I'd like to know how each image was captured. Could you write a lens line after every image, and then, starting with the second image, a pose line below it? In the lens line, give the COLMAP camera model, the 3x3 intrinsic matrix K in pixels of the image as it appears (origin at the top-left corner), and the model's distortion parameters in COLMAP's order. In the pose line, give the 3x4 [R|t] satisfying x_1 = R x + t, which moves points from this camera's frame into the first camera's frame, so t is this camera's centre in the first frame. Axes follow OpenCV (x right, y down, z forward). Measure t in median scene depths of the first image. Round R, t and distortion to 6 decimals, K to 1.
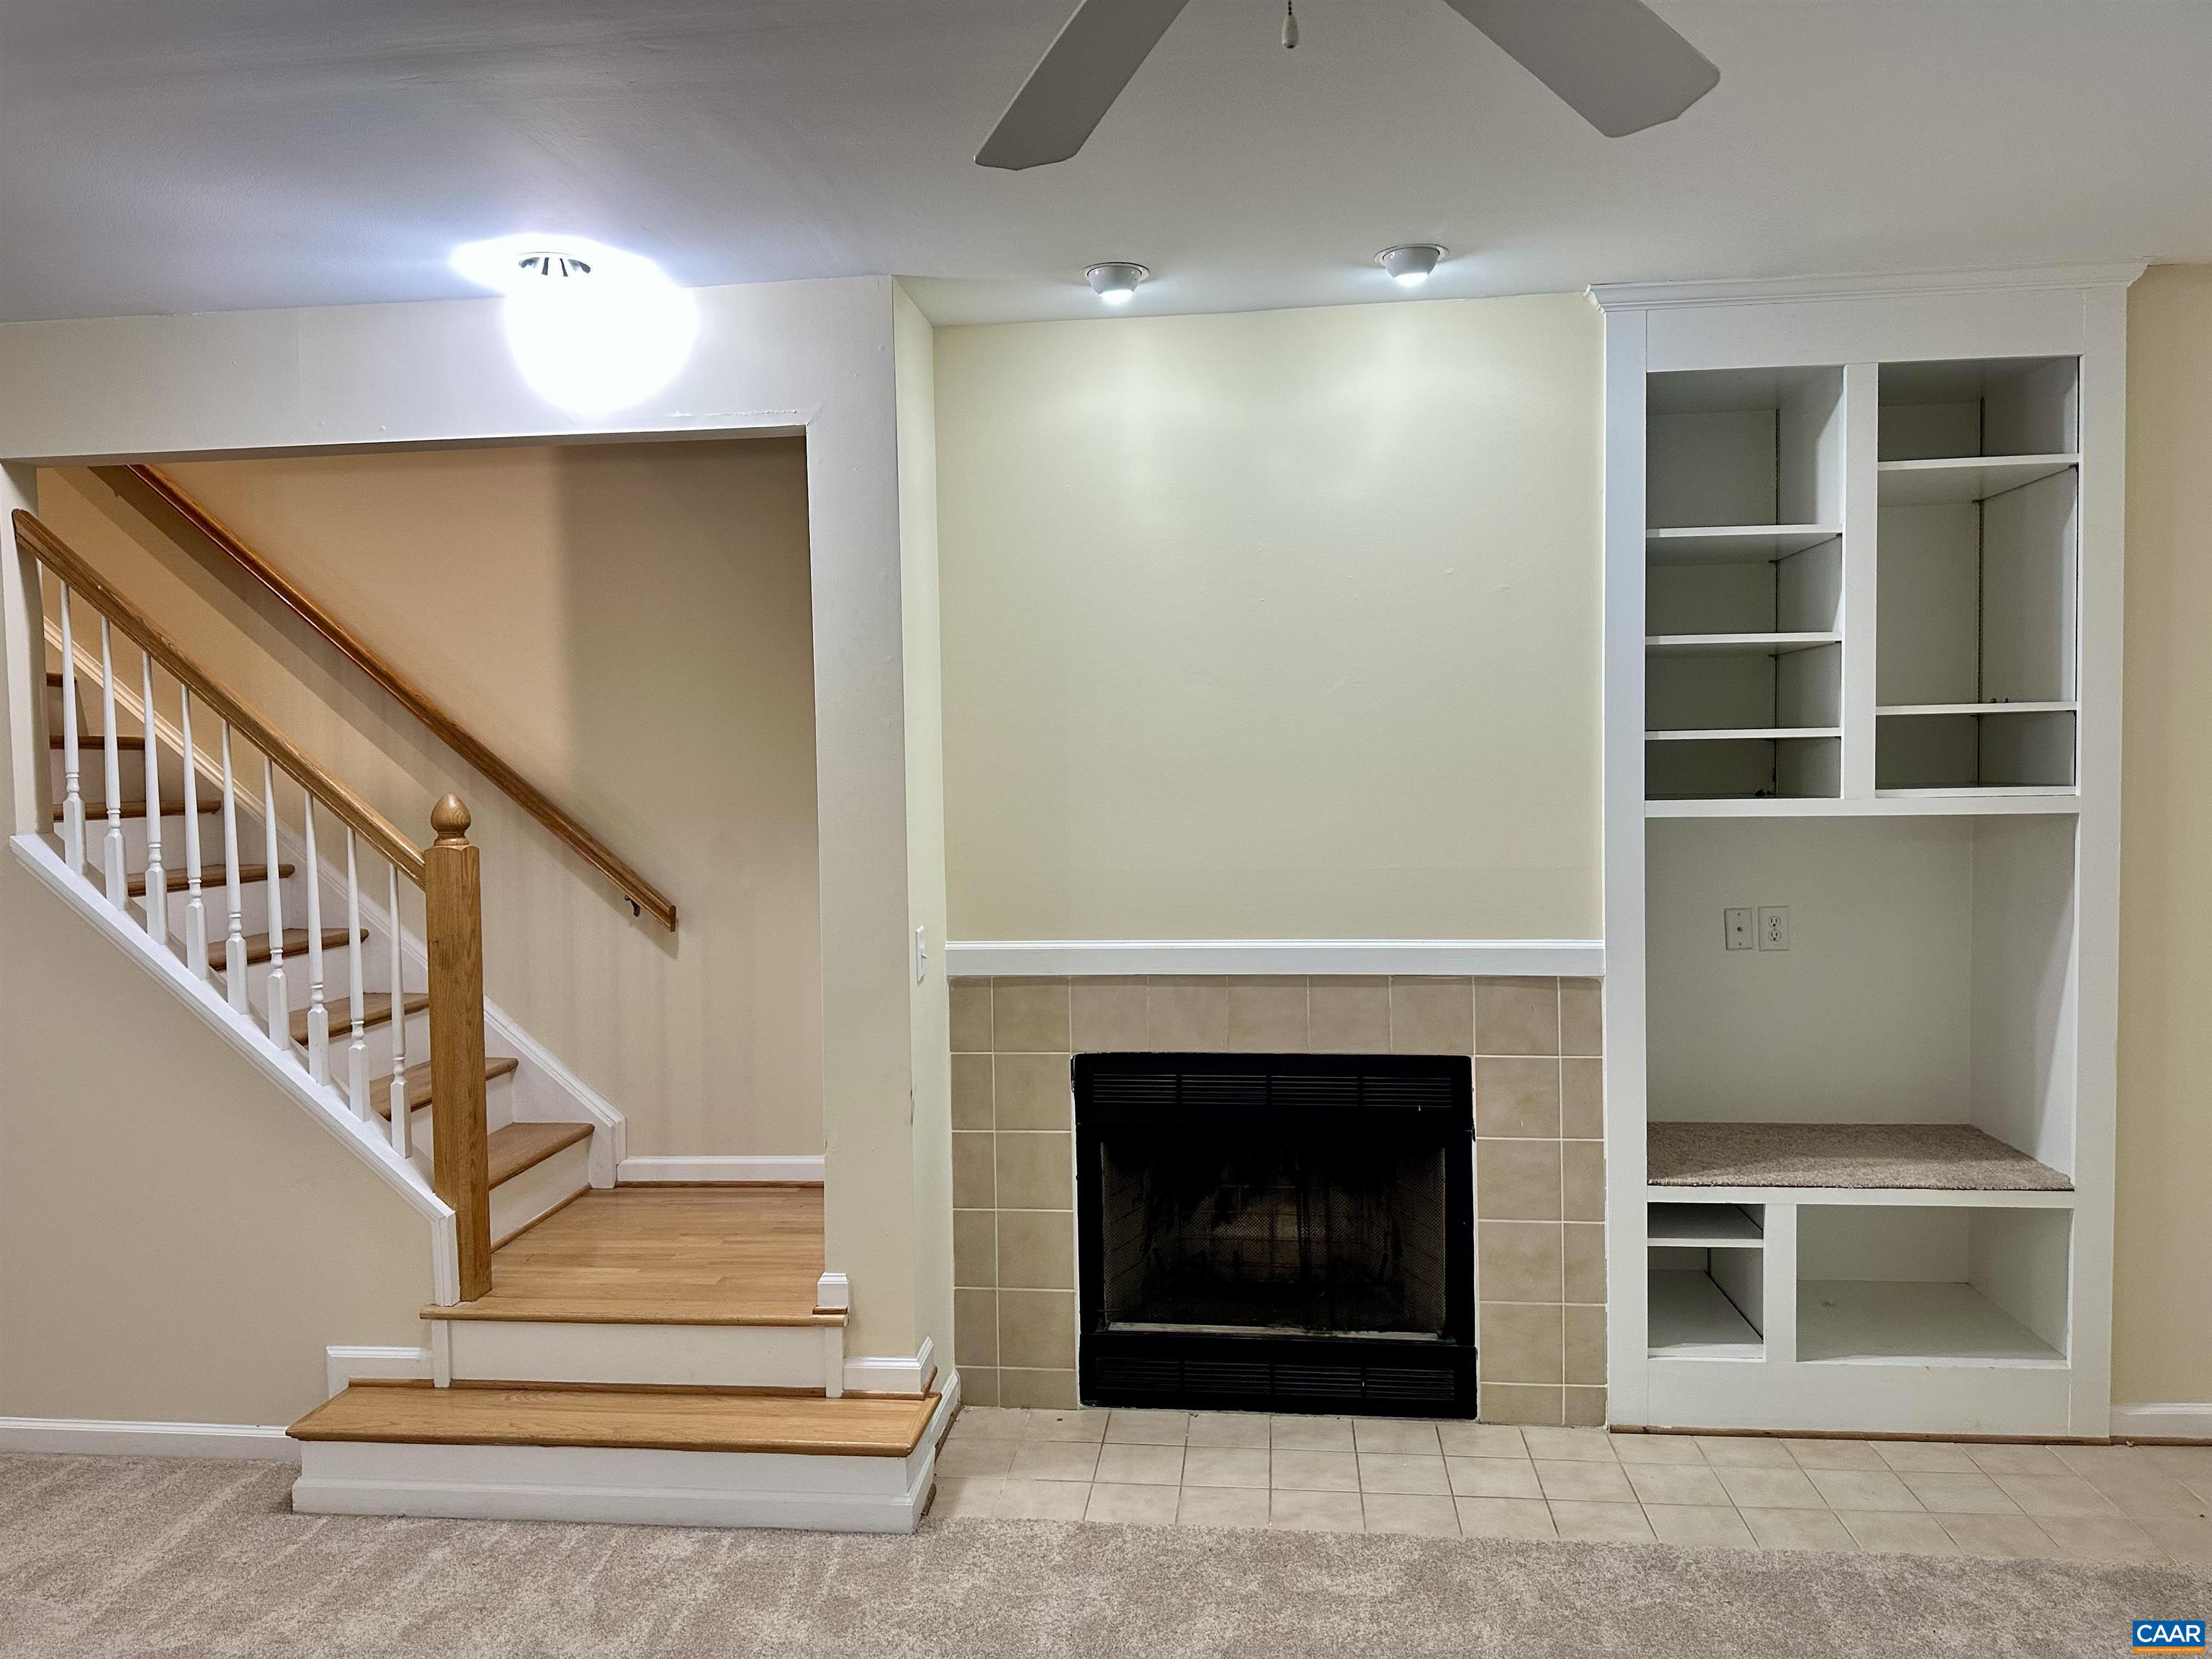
lens RADIAL K [[1560.8, 0, 1087.0], [0, 1560.8, 821.6], [0, 0, 1]] dist [0.047627, -0.058555]
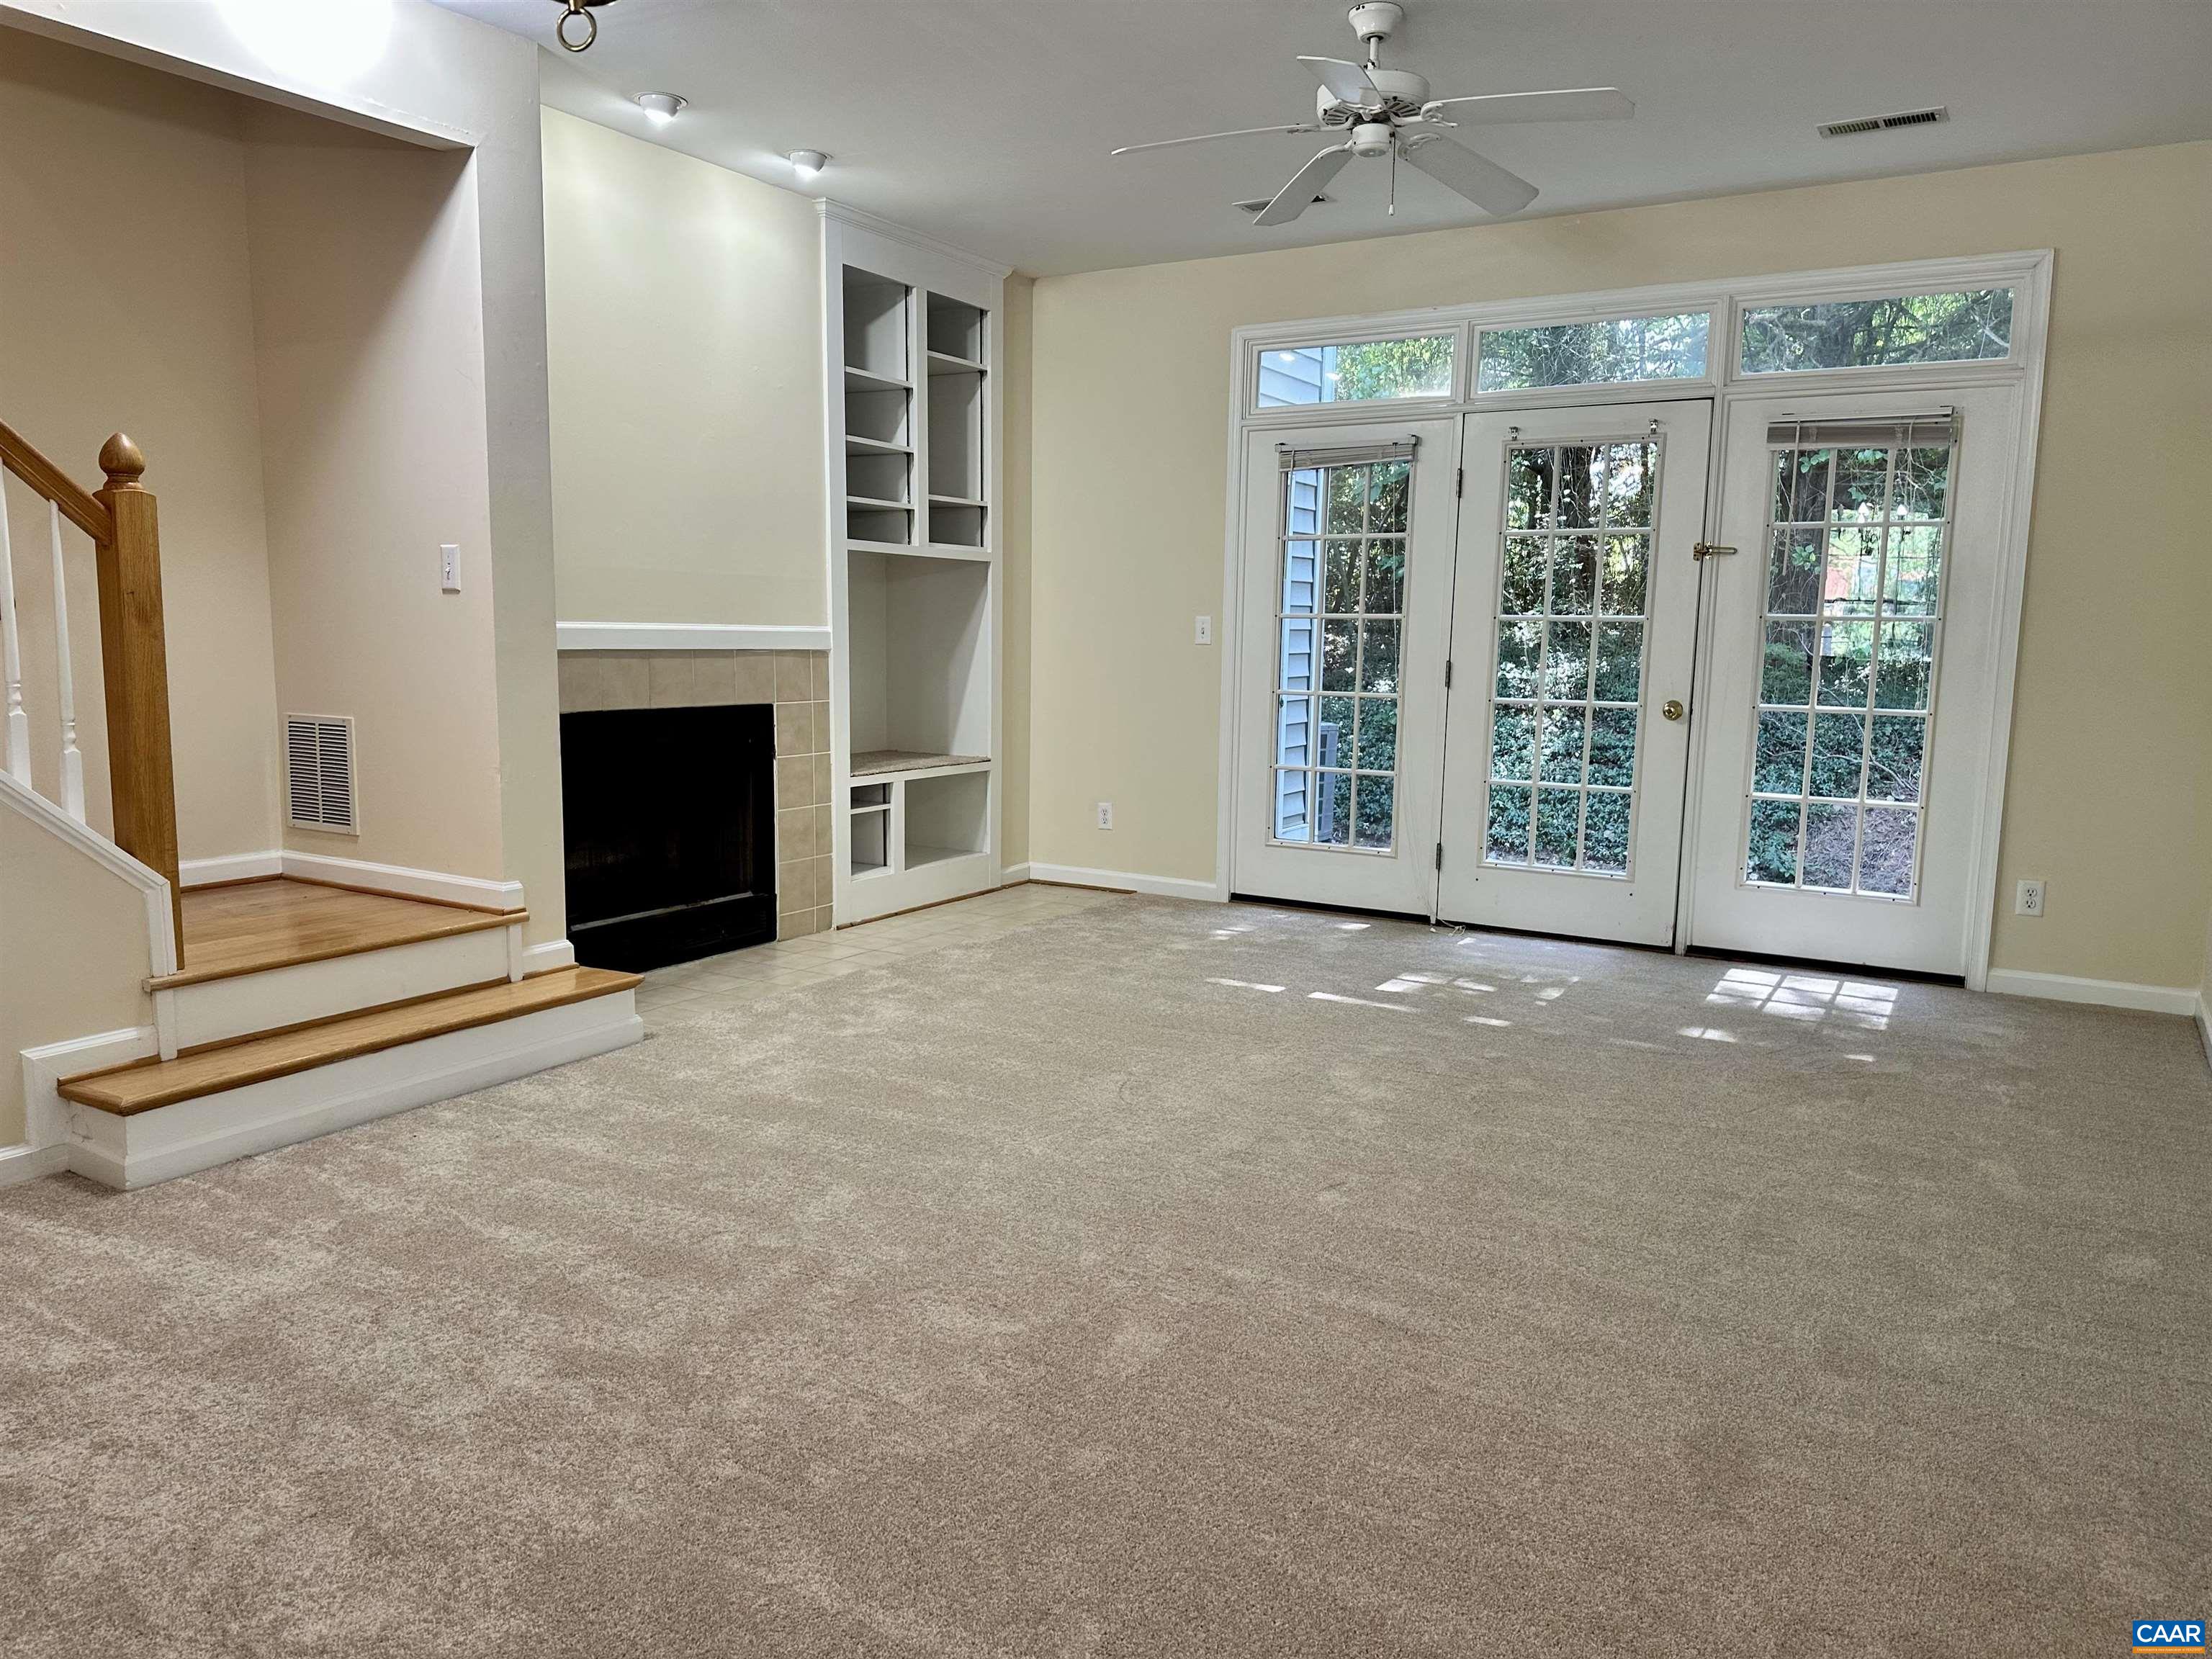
lens RADIAL K [[1560.8, 0, 1088.7], [0, 1560.8, 843.3], [0, 0, 1]] dist [0.047627, -0.058555]
pose [[0.421795, -0.101149, 0.901032, -1.022999], [0.005179, 0.994011, 0.109162, 0.123747], [-0.906676, -0.041377, 0.419793, 0.086116]]
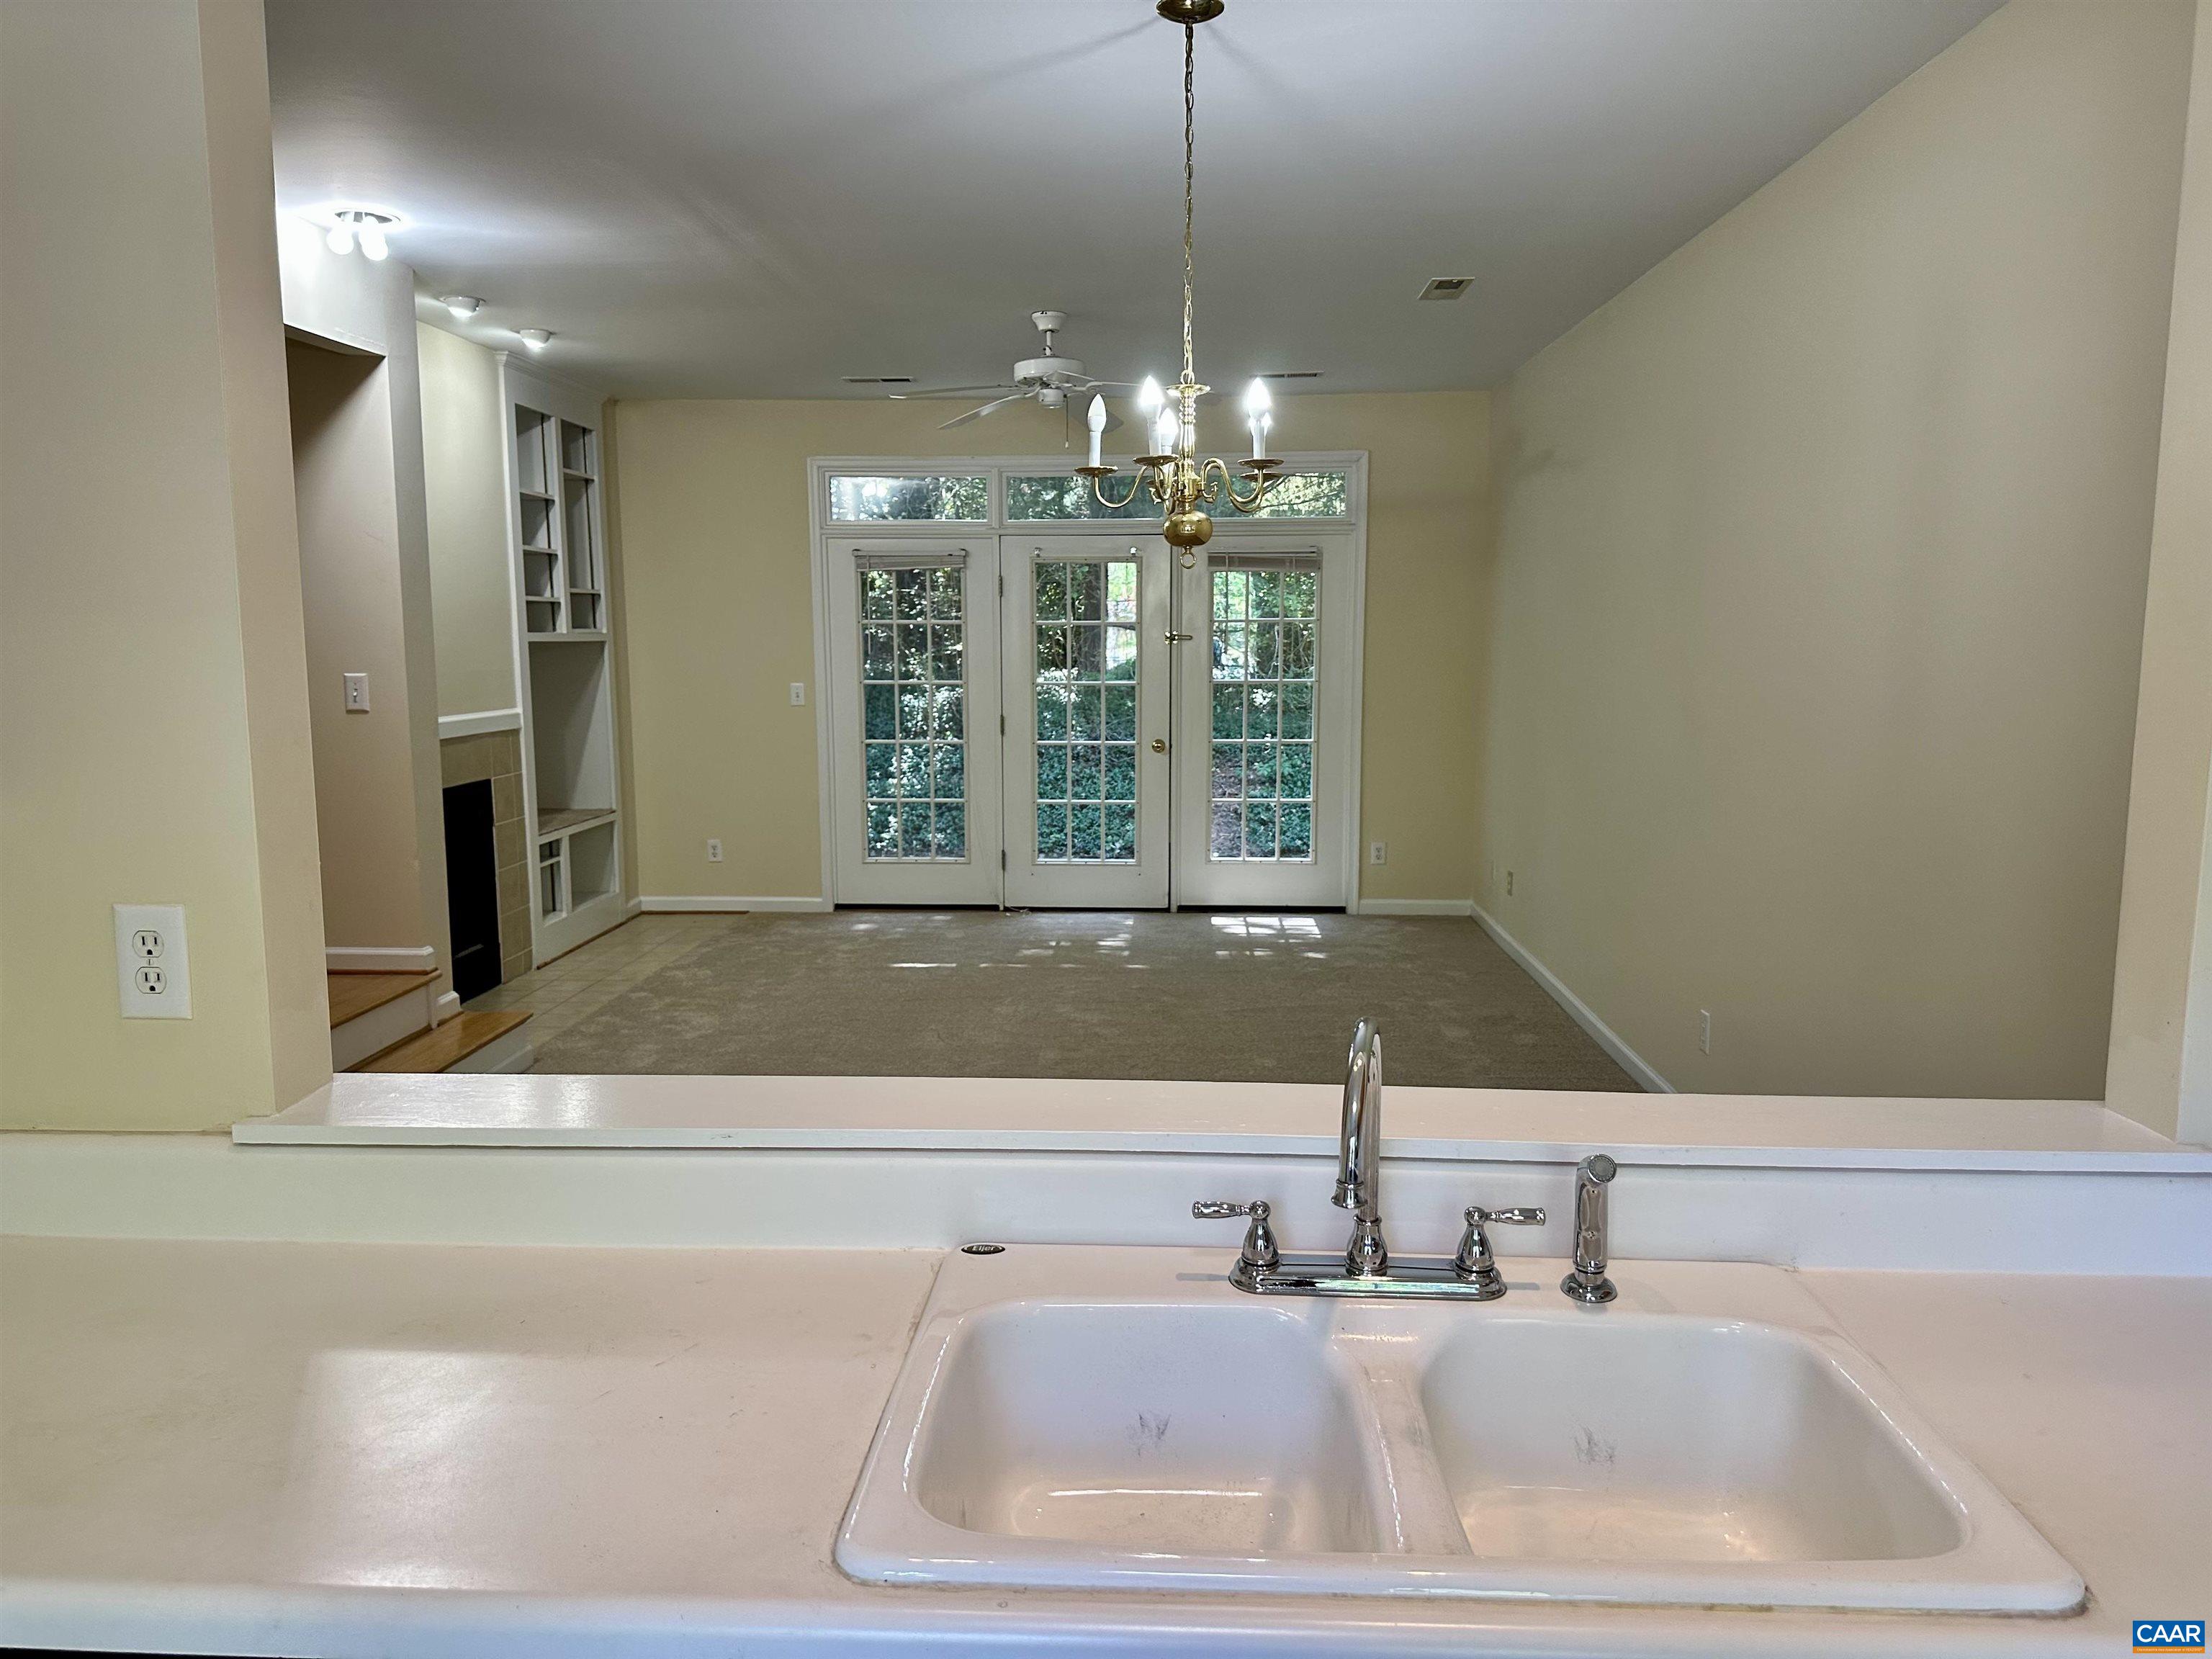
lens RADIAL K [[1560.8, 0, 1110.7], [0, 1560.8, 834.0], [0, 0, 1]] dist [0.047627, -0.058555]
pose [[-0.071753, -0.109693, 0.991372, -1.590728], [0.034353, 0.993073, 0.112367, 0.038597], [-0.996831, 0.042119, -0.067488, 0.440698]]
